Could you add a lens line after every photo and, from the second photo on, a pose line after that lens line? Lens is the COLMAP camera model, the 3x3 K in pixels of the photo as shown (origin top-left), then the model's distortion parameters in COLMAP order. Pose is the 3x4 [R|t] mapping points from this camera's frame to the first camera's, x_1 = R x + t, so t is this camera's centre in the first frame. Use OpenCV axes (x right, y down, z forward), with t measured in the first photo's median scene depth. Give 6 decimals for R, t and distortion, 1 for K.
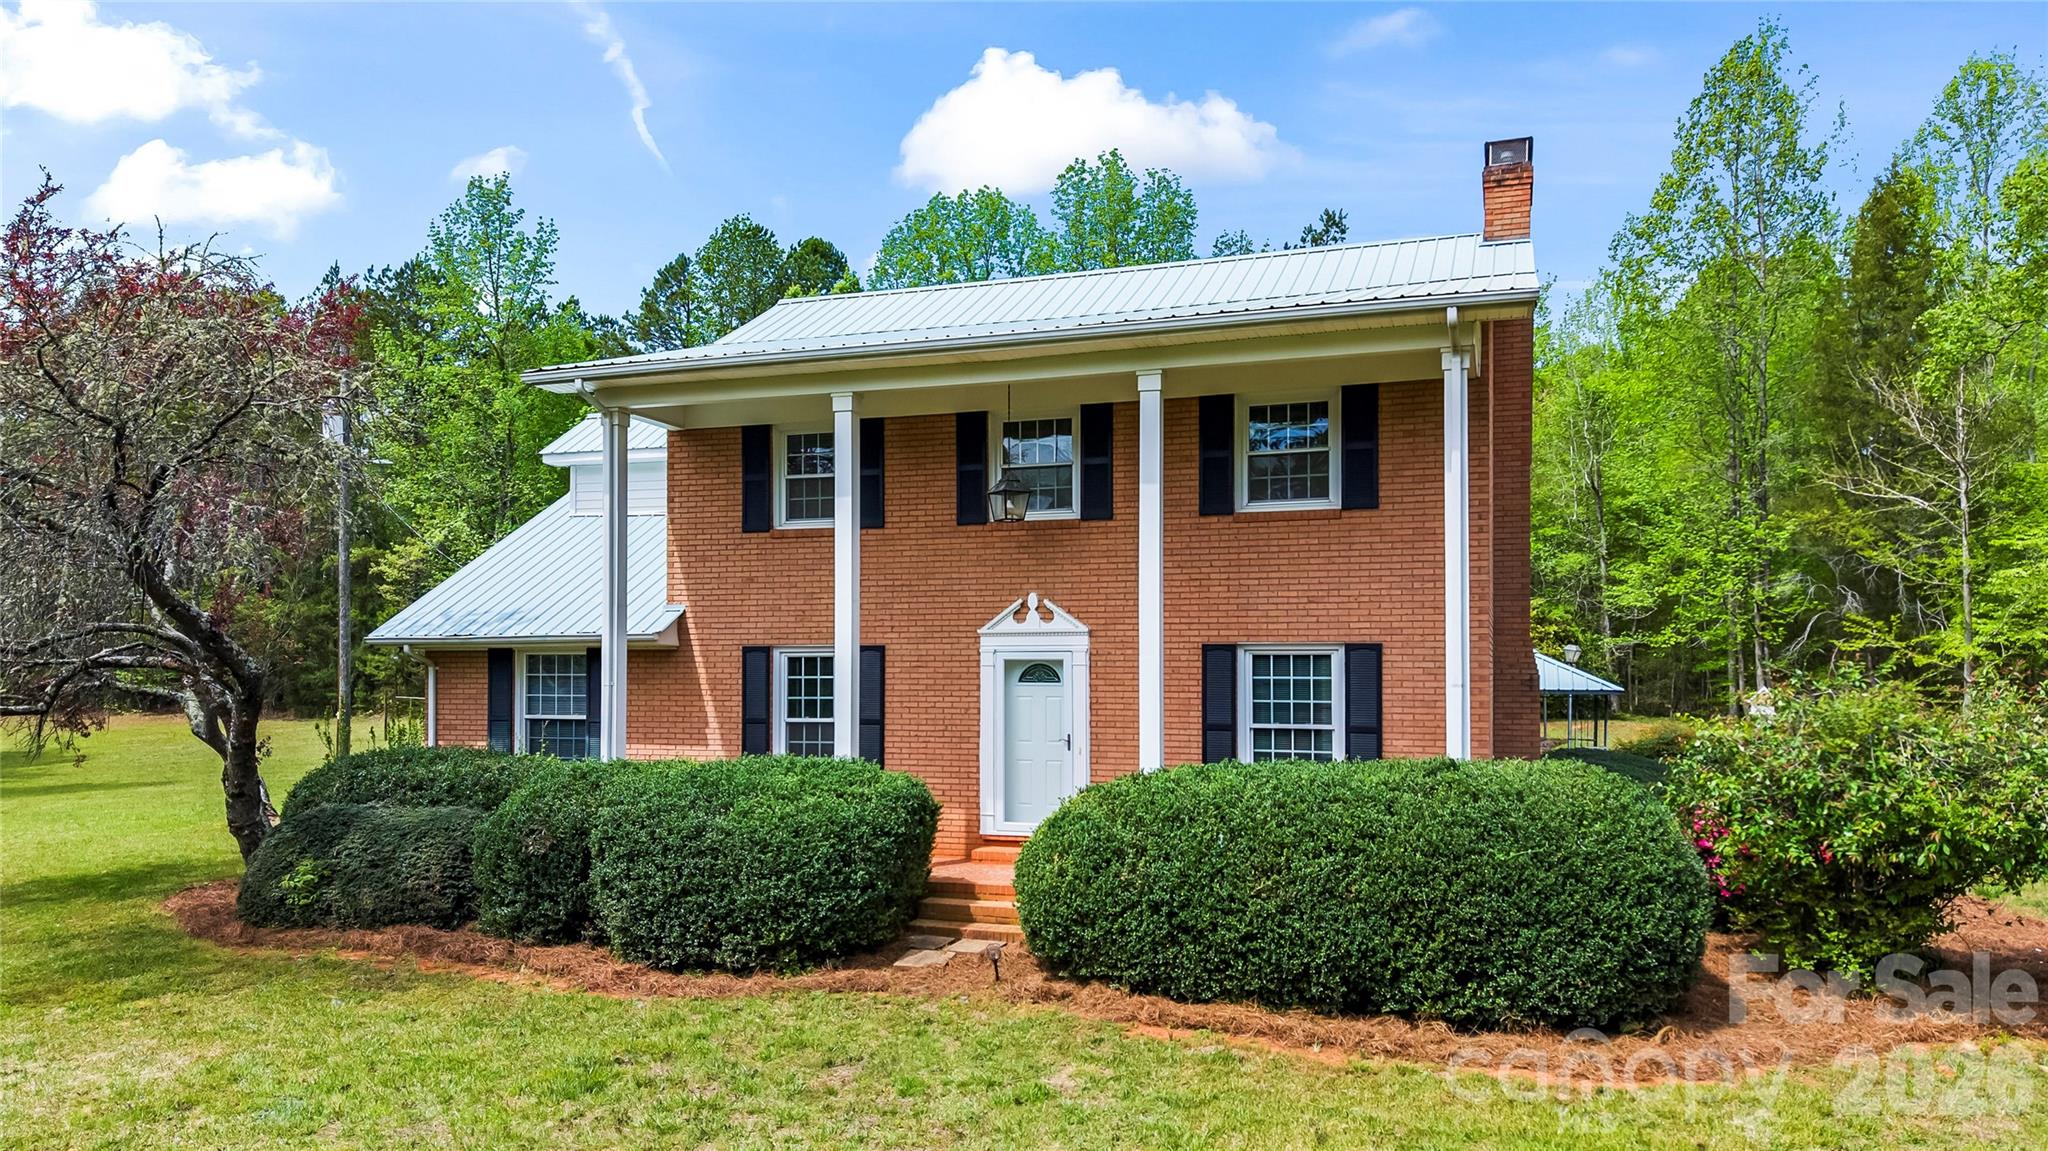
lens RADIAL K [[1385.1, 0, 1028.8], [0, 1385.1, 551.1], [0, 0, 1]] dist [0.047990, -0.048478]
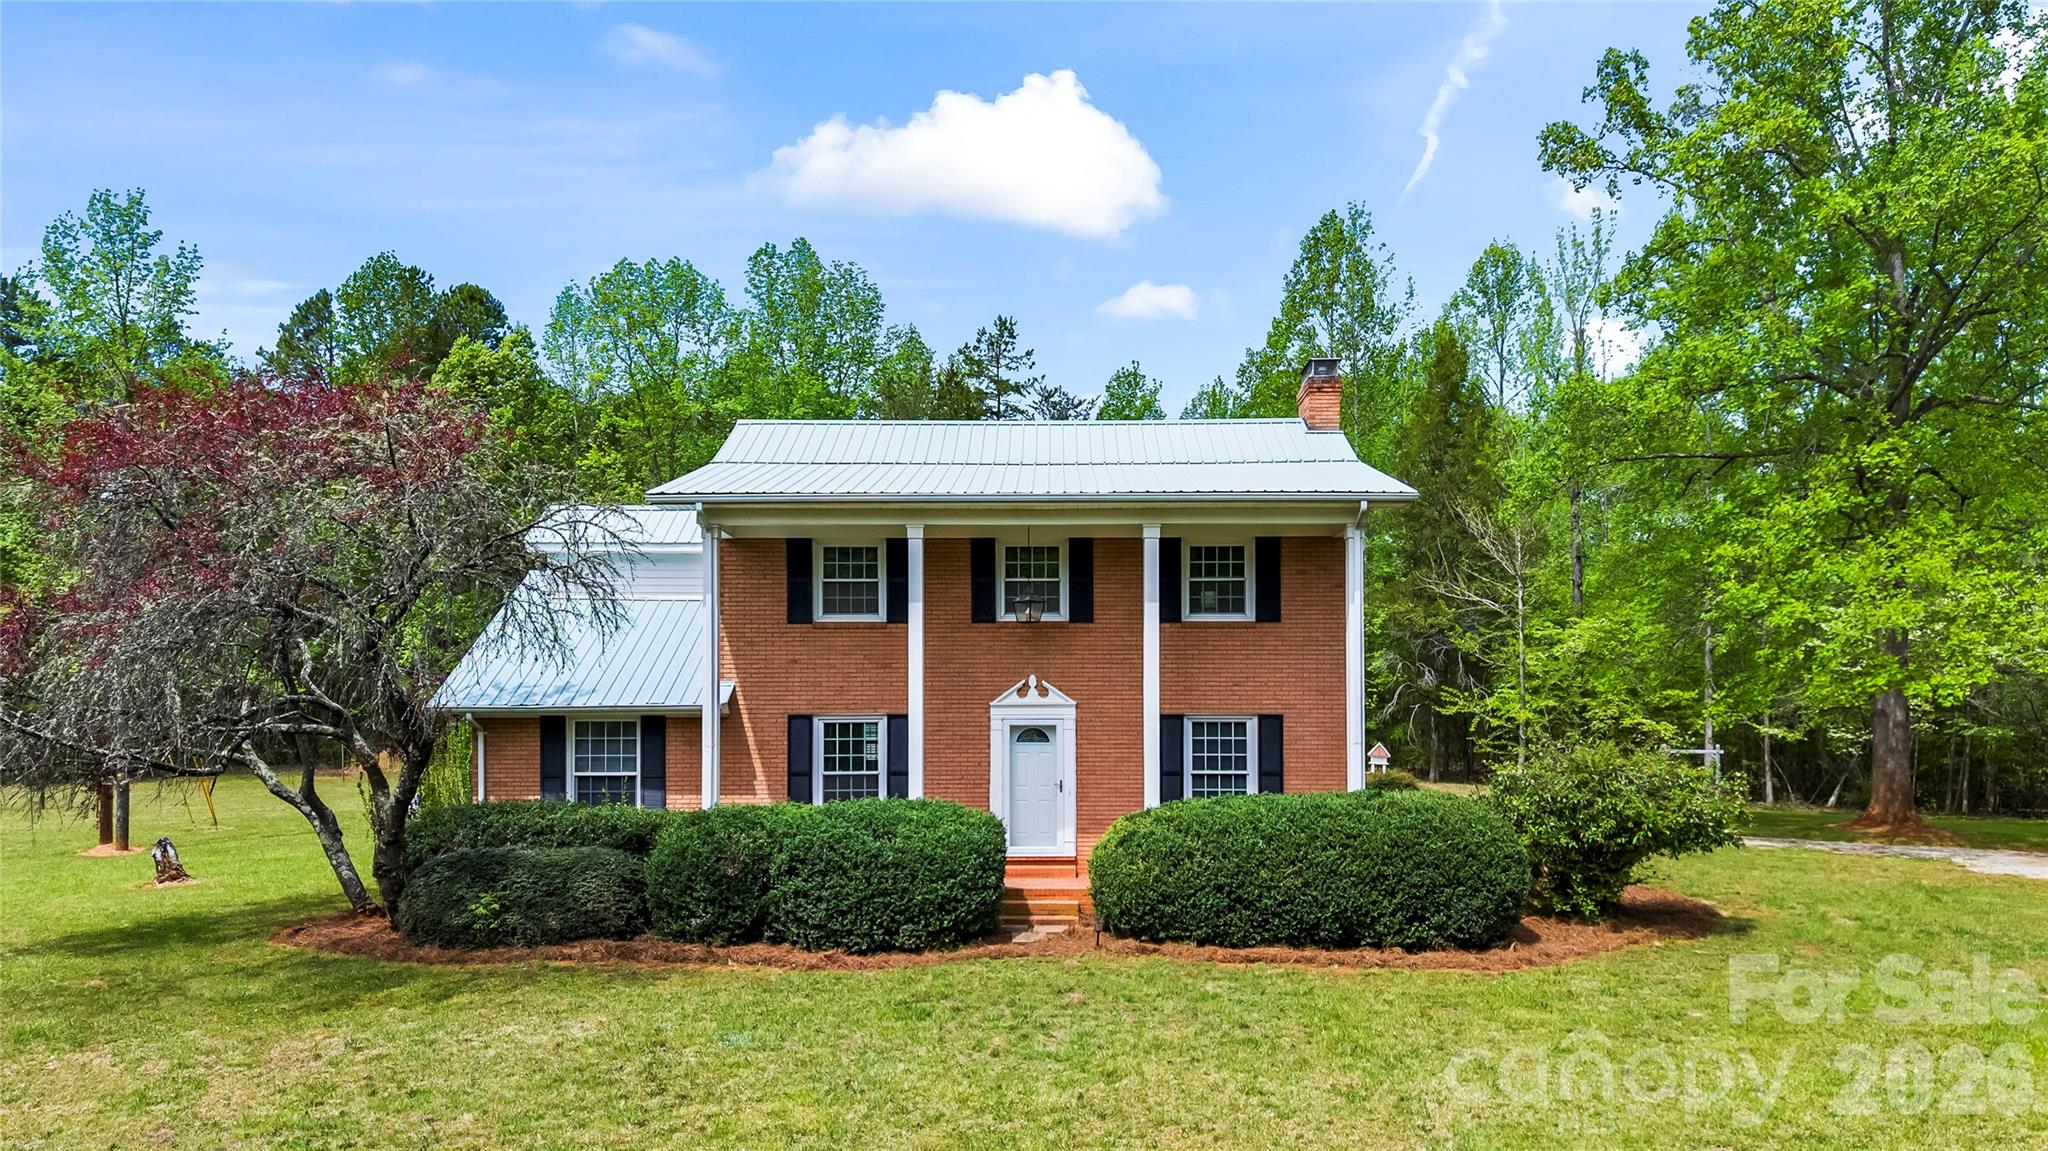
lens RADIAL K [[1411.8, 0, 1037.3], [0, 1411.8, 574.0], [0, 0, 1]] dist [0.096061, -0.156583]
pose [[0.947067, 0.033089, 0.319325, -0.475087], [-0.025792, 0.999301, -0.027054, -0.034695], [-0.319997, 0.017386, 0.947259, -0.337904]]
